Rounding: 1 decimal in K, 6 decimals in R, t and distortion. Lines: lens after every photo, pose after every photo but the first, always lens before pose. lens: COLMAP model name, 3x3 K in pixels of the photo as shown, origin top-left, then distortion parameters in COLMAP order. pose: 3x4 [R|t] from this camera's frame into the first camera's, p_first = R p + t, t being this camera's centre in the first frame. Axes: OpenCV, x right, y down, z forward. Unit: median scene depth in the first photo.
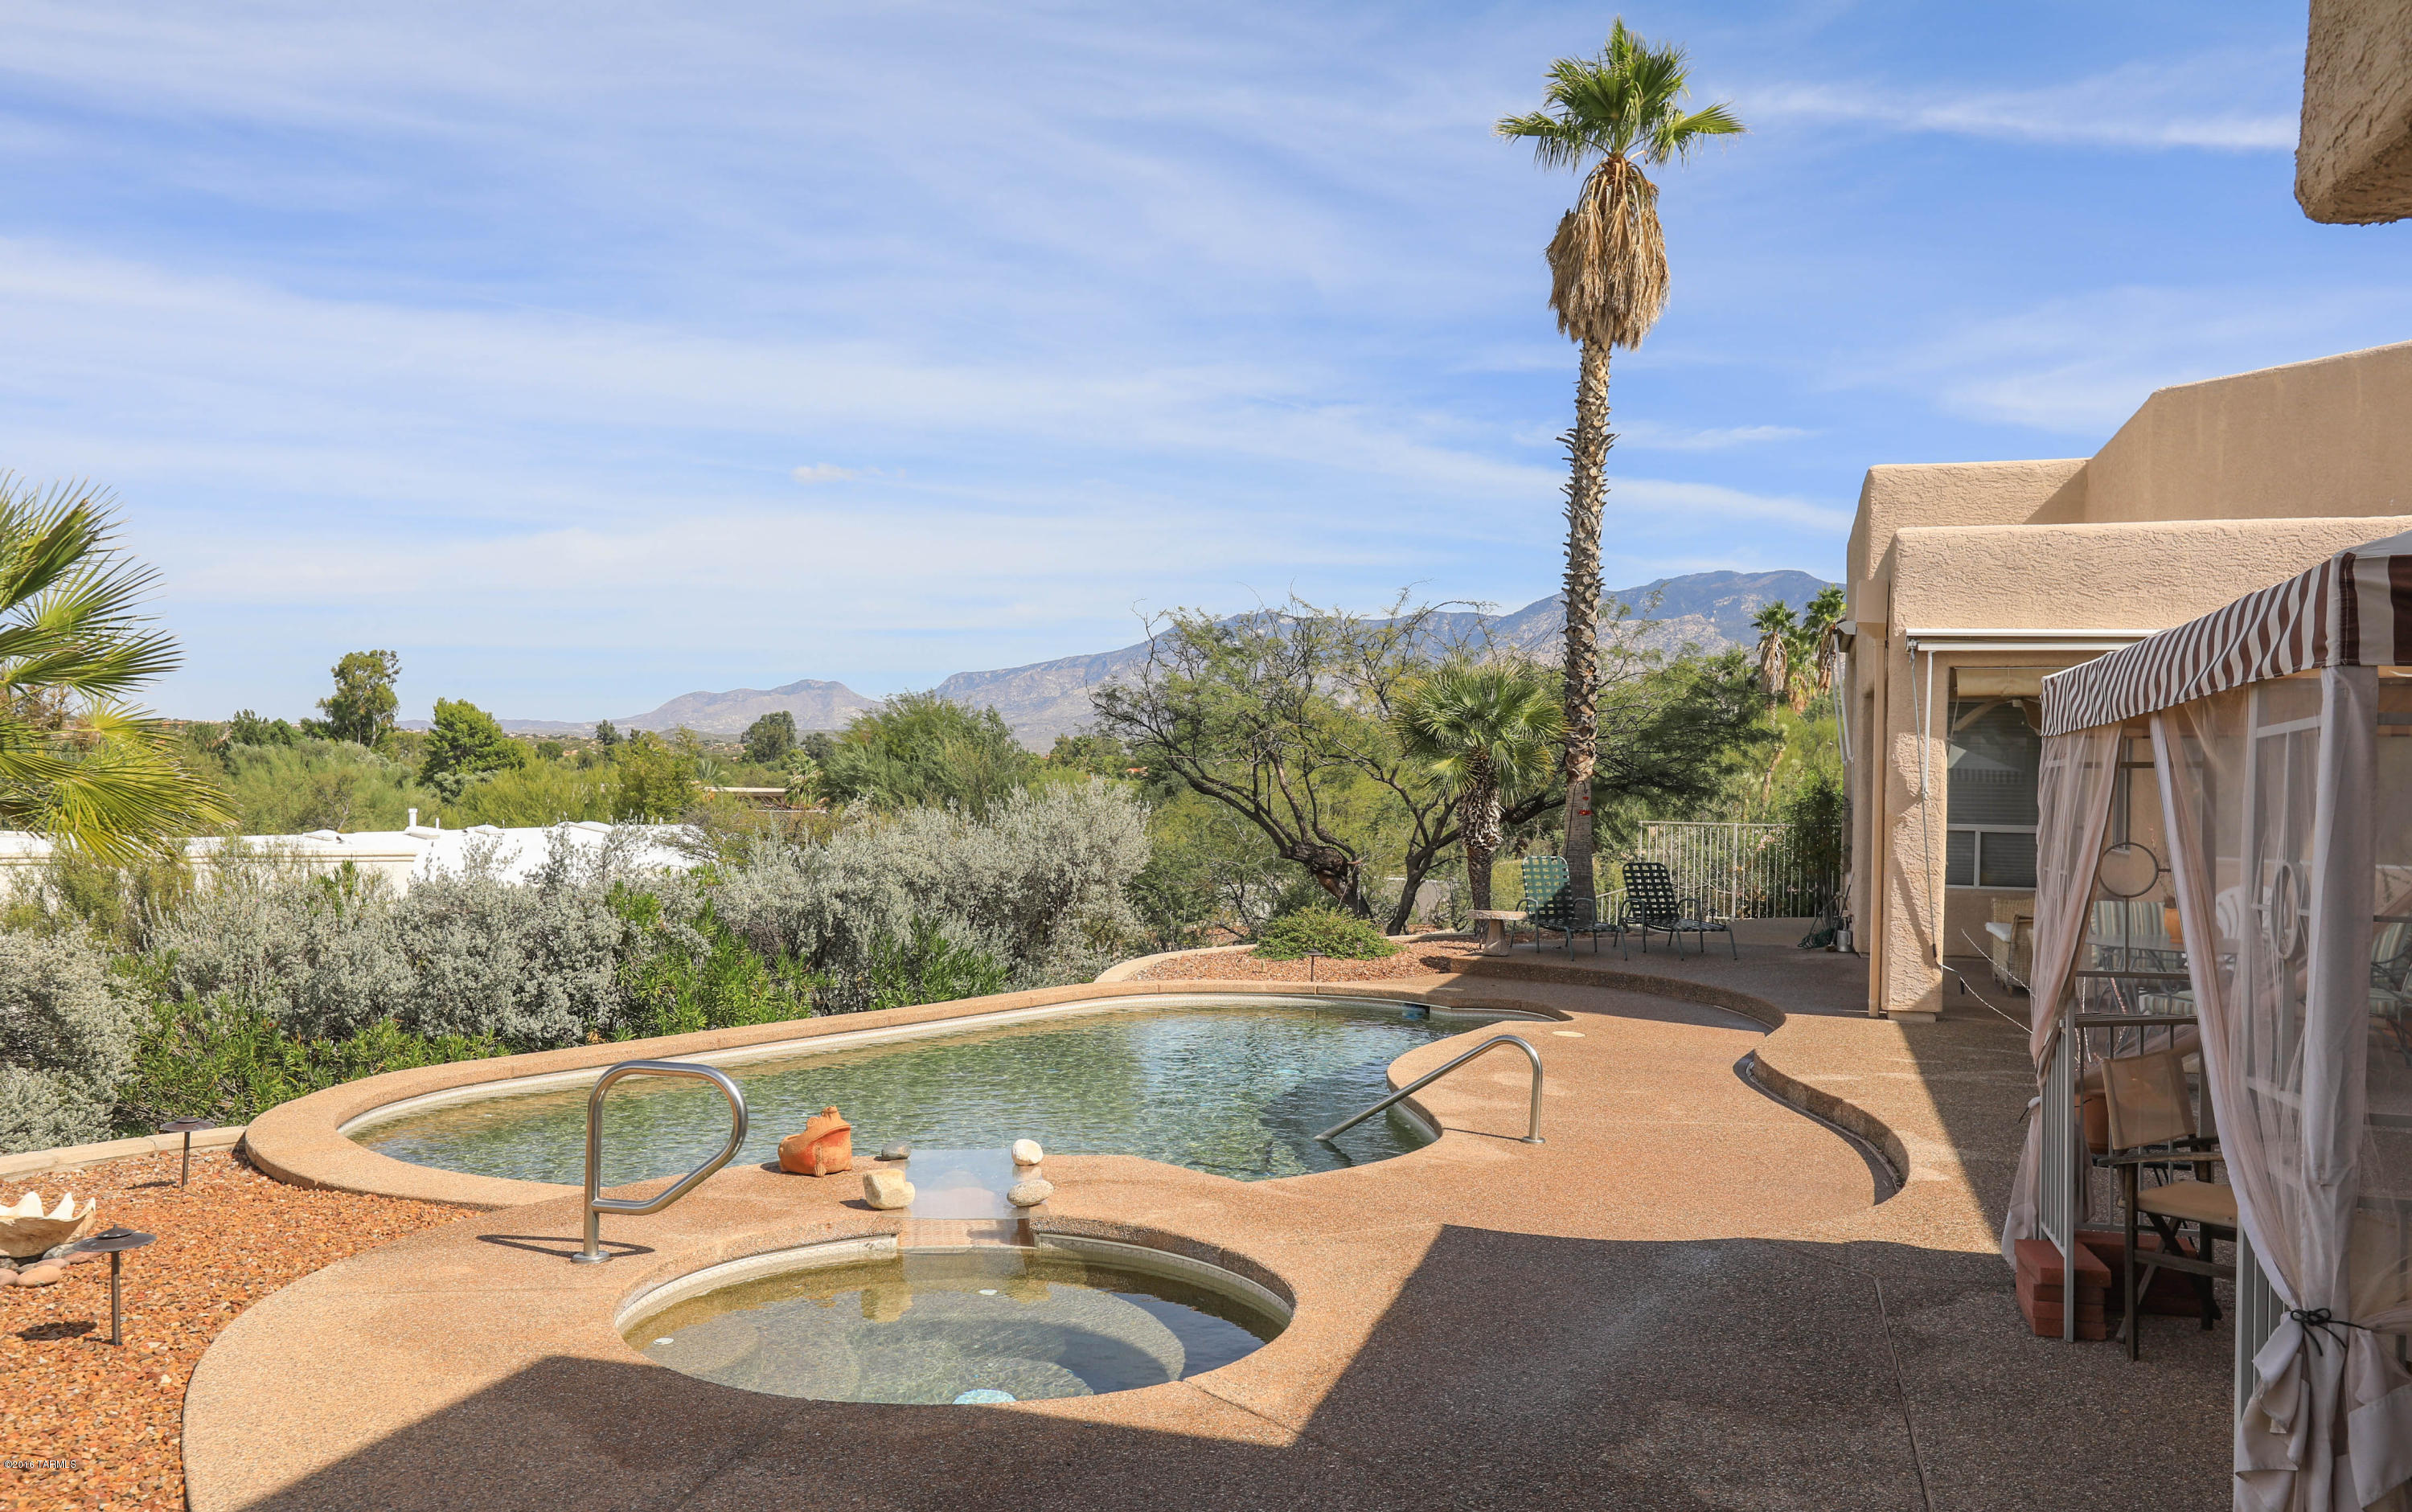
lens RADIAL K [[1957.5, 0, 1206.9], [0, 1957.5, 768.3], [0, 0, 1]] dist [0.014788, 0.004050]
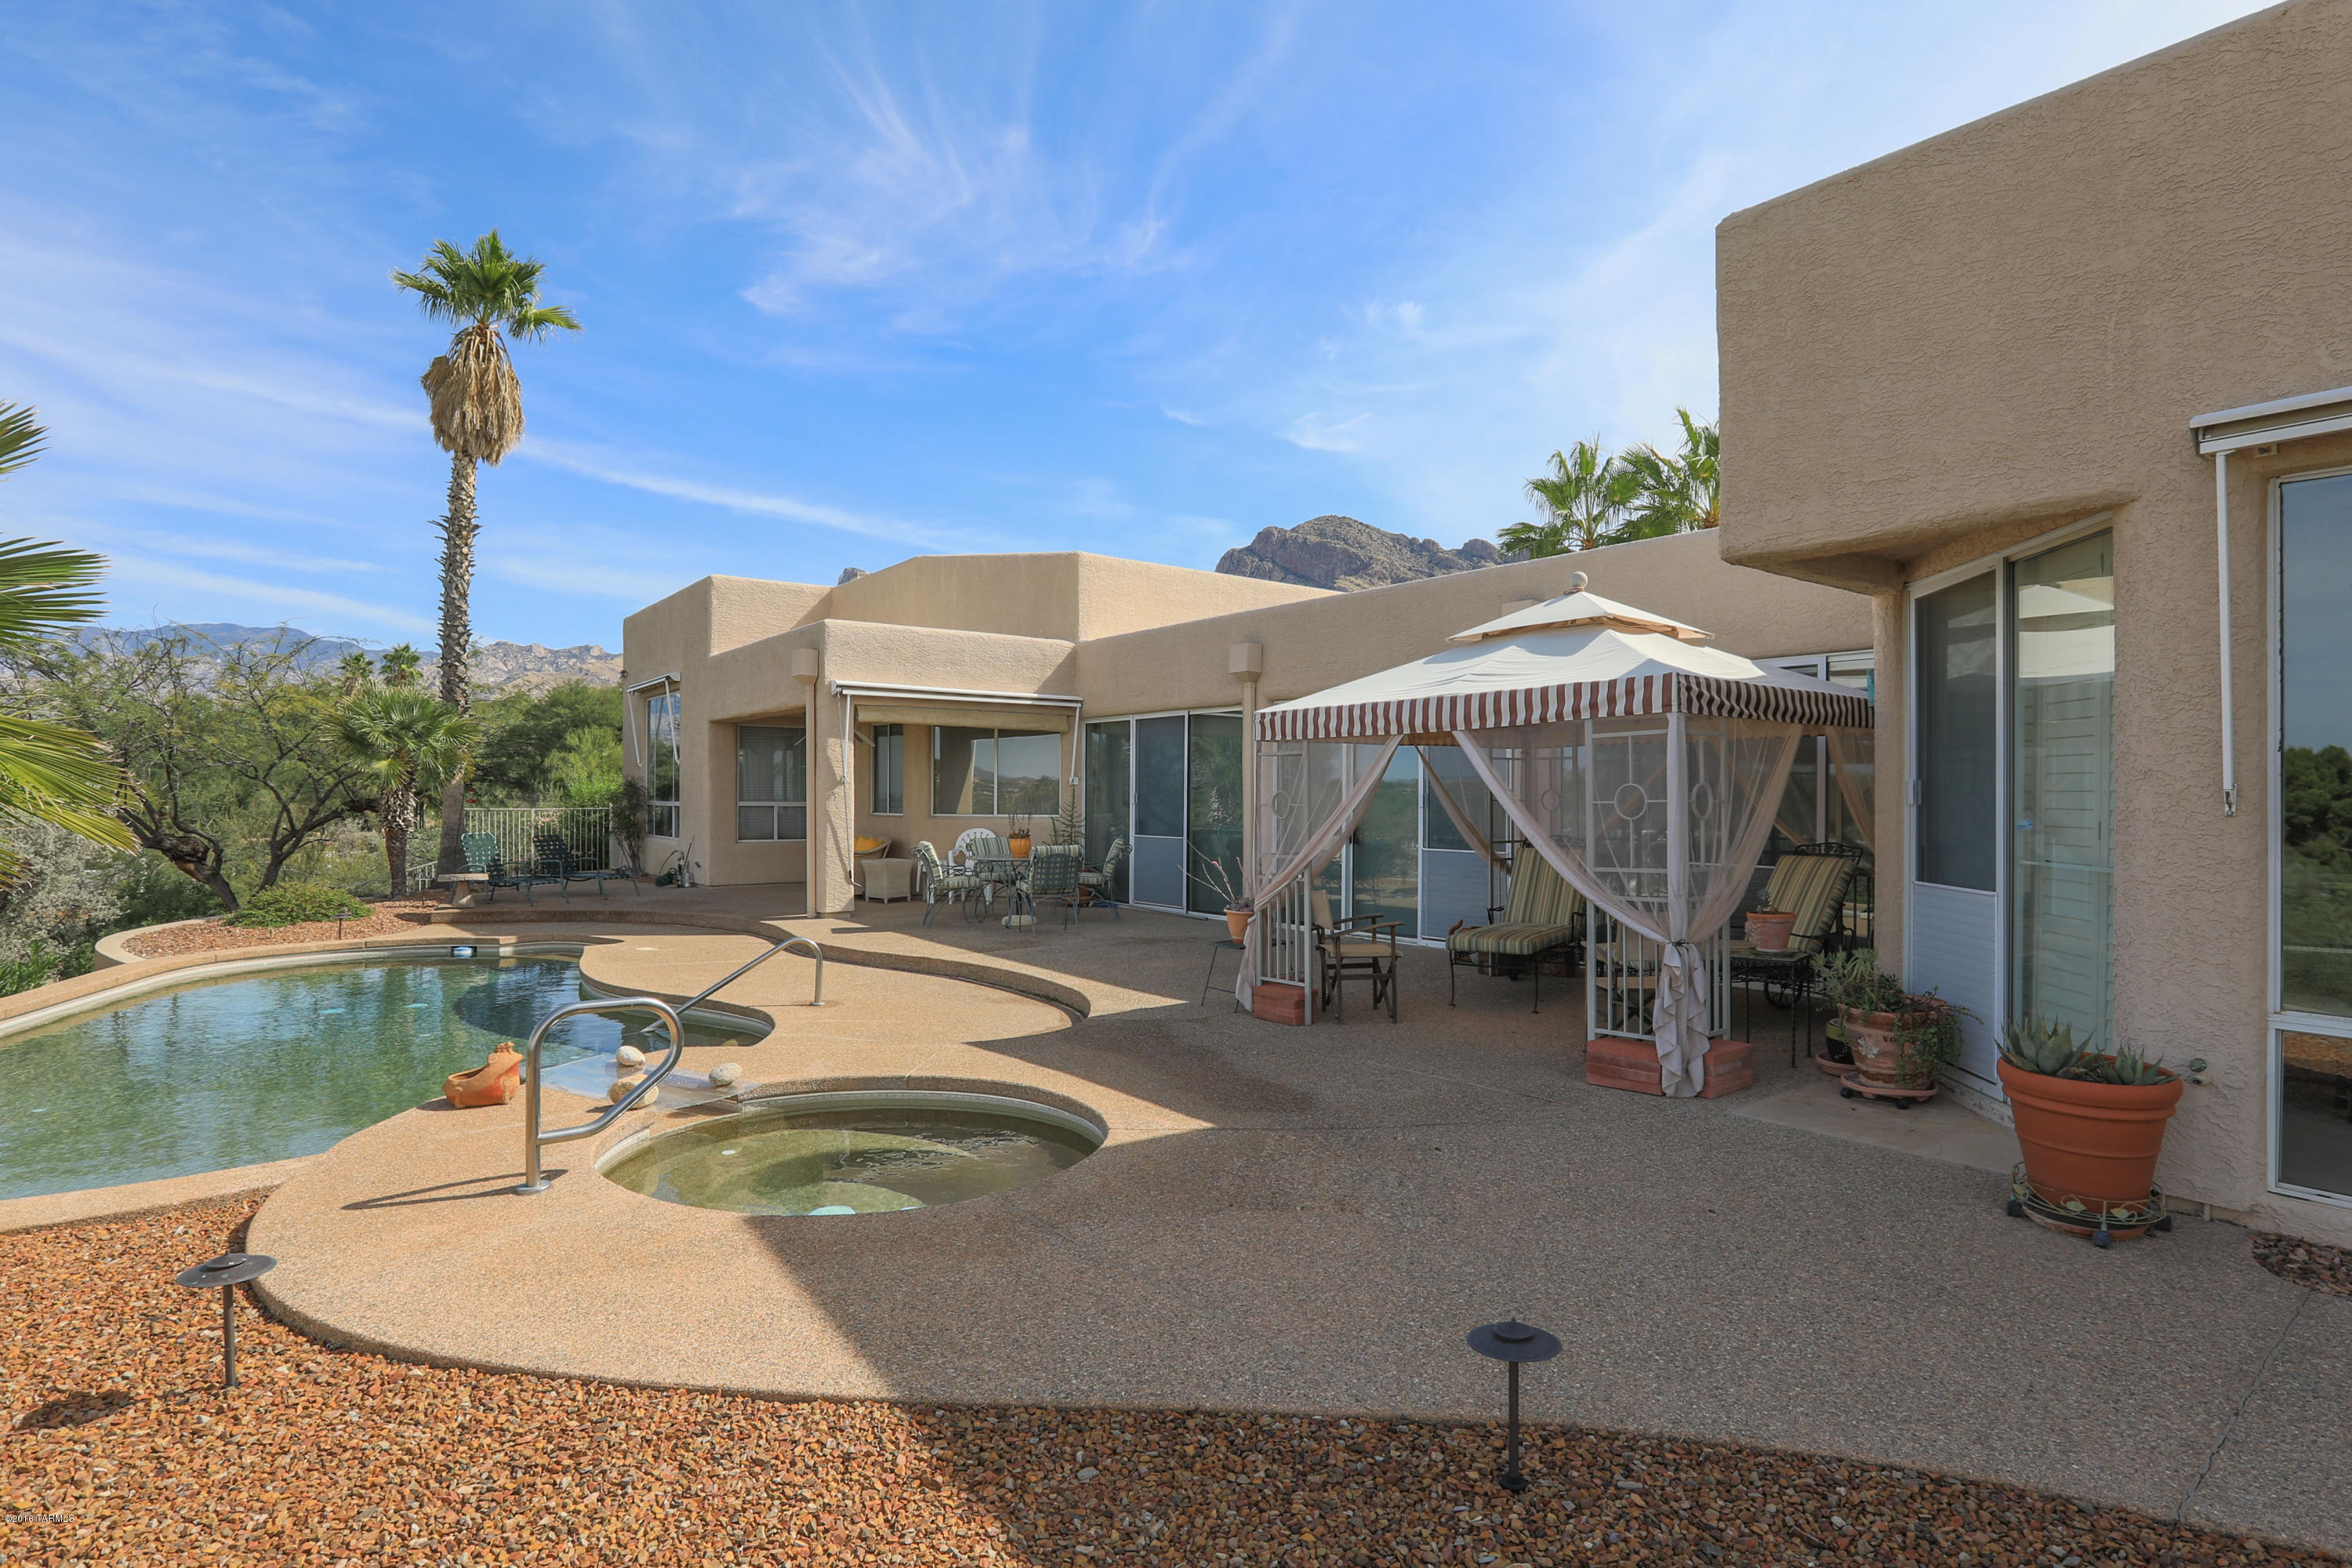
lens RADIAL K [[1252.2, 0, 1177.4], [0, 1252.2, 782.2], [0, 0, 1]] dist [-0.025949, -0.000804]
pose [[0.587725, -0.007049, 0.809030, -0.214048], [0.003199, 0.999974, 0.006388, 0.005900], [-0.809055, -0.001166, 0.587732, 0.095825]]
